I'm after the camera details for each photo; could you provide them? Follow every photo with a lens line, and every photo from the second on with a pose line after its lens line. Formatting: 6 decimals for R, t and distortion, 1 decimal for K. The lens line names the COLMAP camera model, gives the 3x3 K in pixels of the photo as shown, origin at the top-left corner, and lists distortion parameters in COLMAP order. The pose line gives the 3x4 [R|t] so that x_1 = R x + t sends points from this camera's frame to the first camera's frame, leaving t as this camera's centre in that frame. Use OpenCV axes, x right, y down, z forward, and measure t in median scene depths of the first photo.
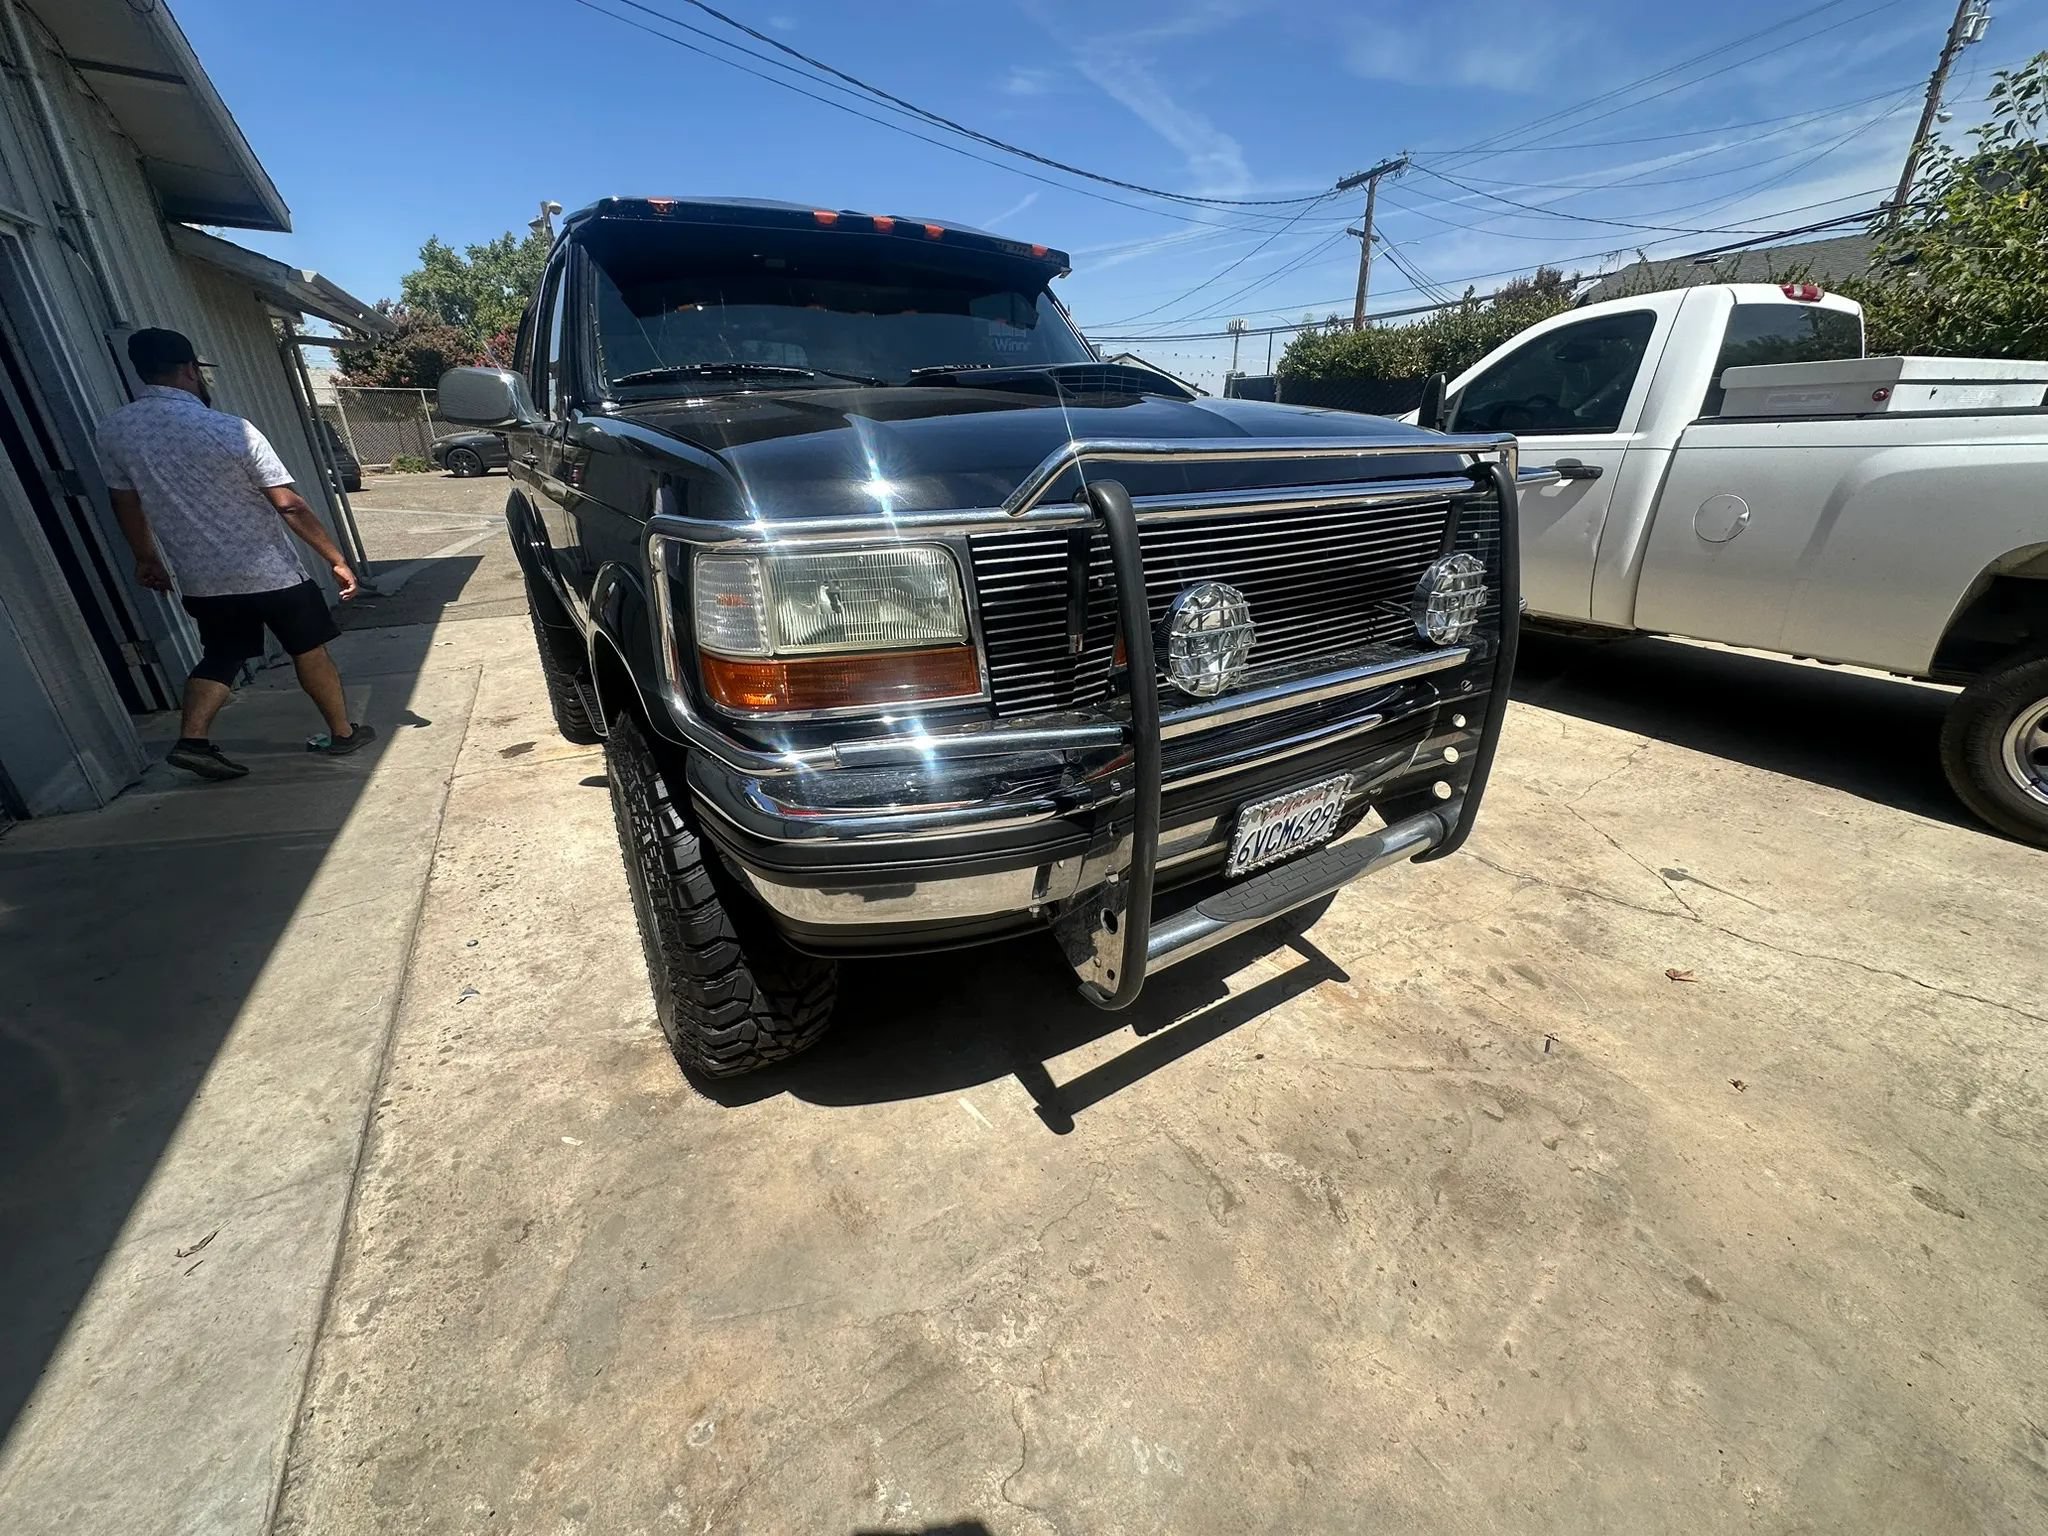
lens RADIAL K [[819.3, 0, 1021.8], [0, 819.3, 767.6], [0, 0, 1]] dist [-0.005852, 0.001196]
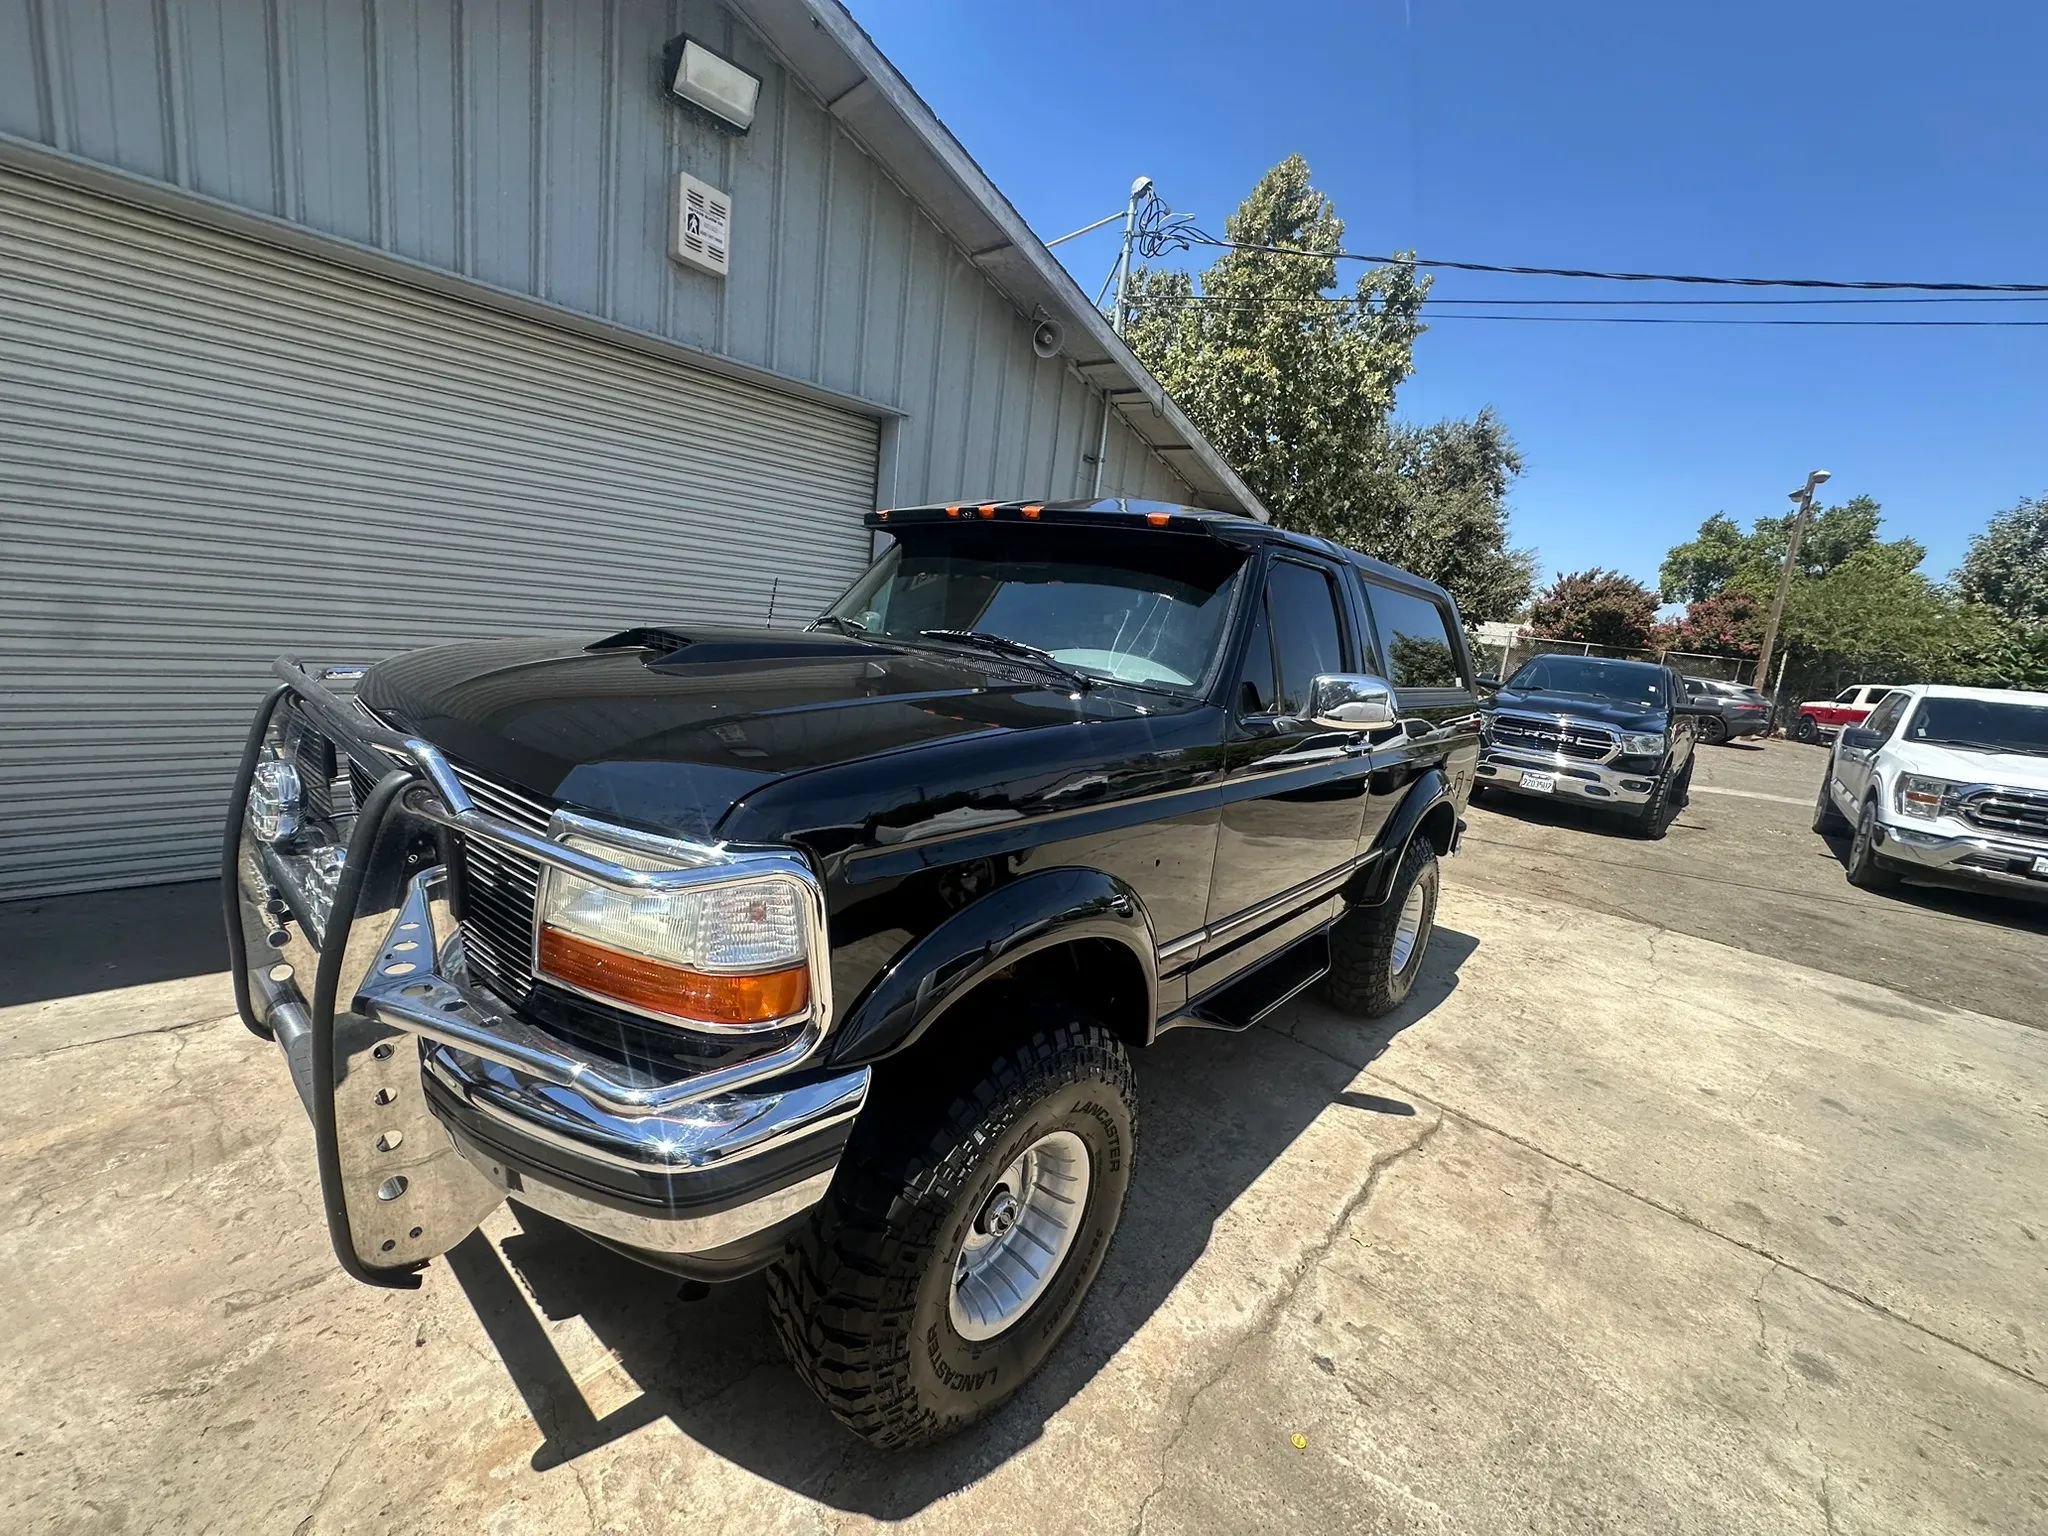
lens RADIAL K [[819.3, 0, 1023.2], [0, 819.3, 766.0], [0, 0, 1]] dist [-0.005852, 0.001196]
pose [[0.282034, 0.218666, -0.934153, 1.278922], [-0.470857, 0.879899, 0.063807, -0.613758], [0.835913, 0.421857, 0.351122, 1.072322]]
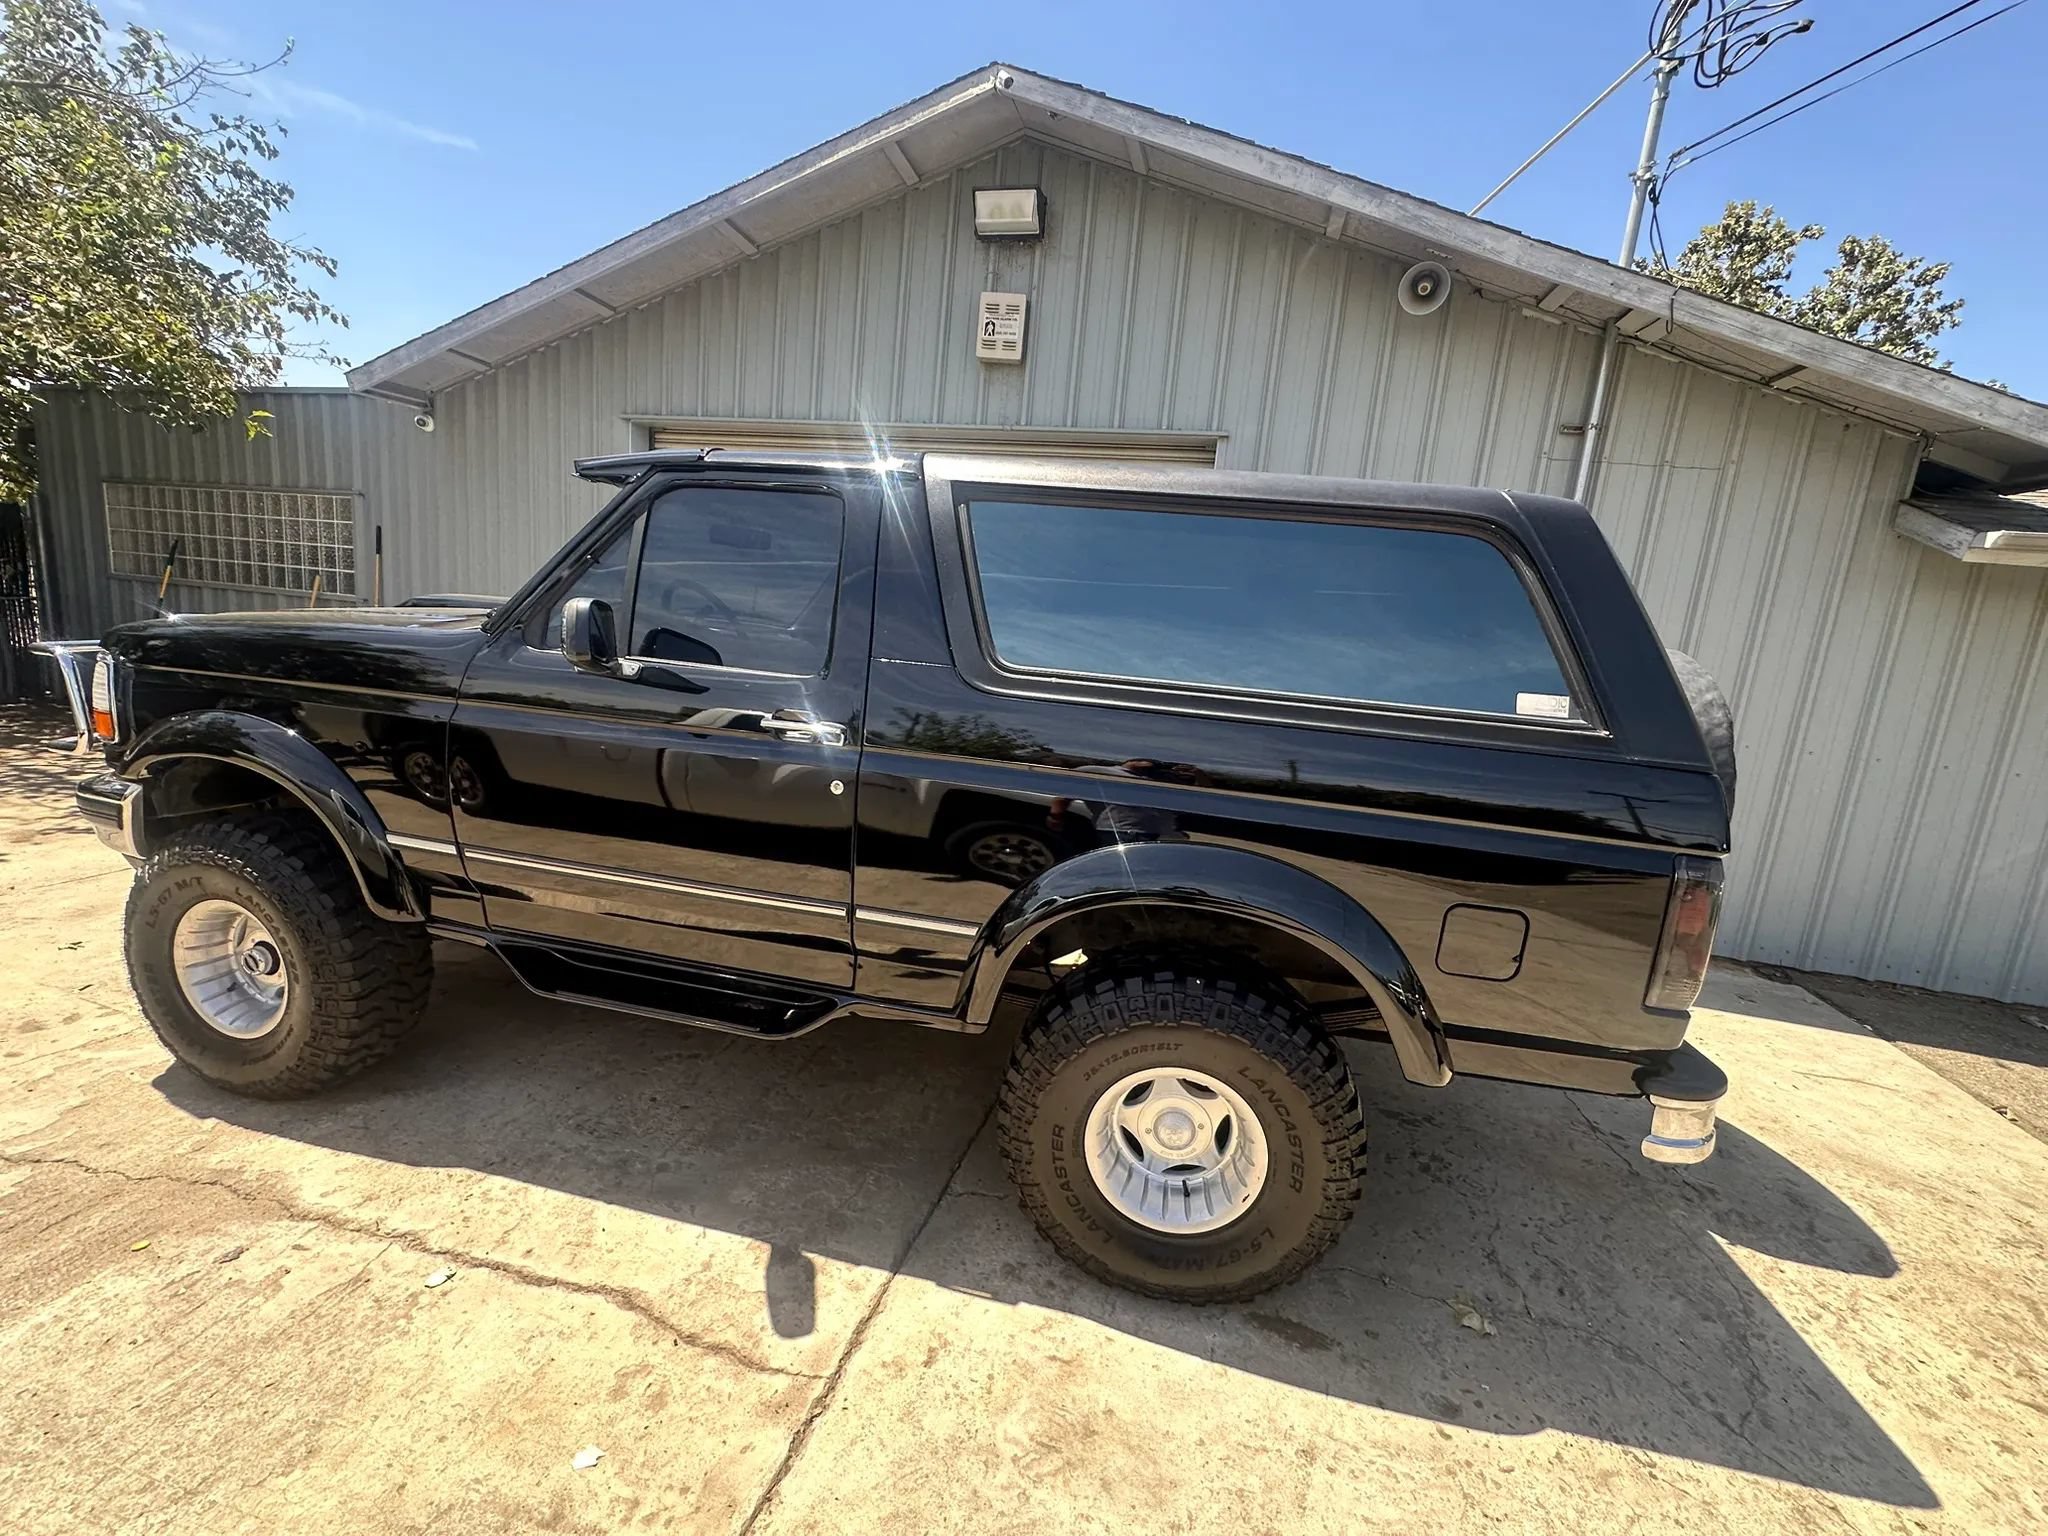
lens RADIAL K [[819.3, 0, 1024.5], [0, 819.3, 766.4], [0, 0, 1]] dist [-0.005852, 0.001196]
pose [[-0.687415, 0.074137, -0.722471, 0.567867], [-0.354988, 0.833548, 0.423298, -1.390603], [0.633596, 0.547450, -0.546676, 3.002656]]
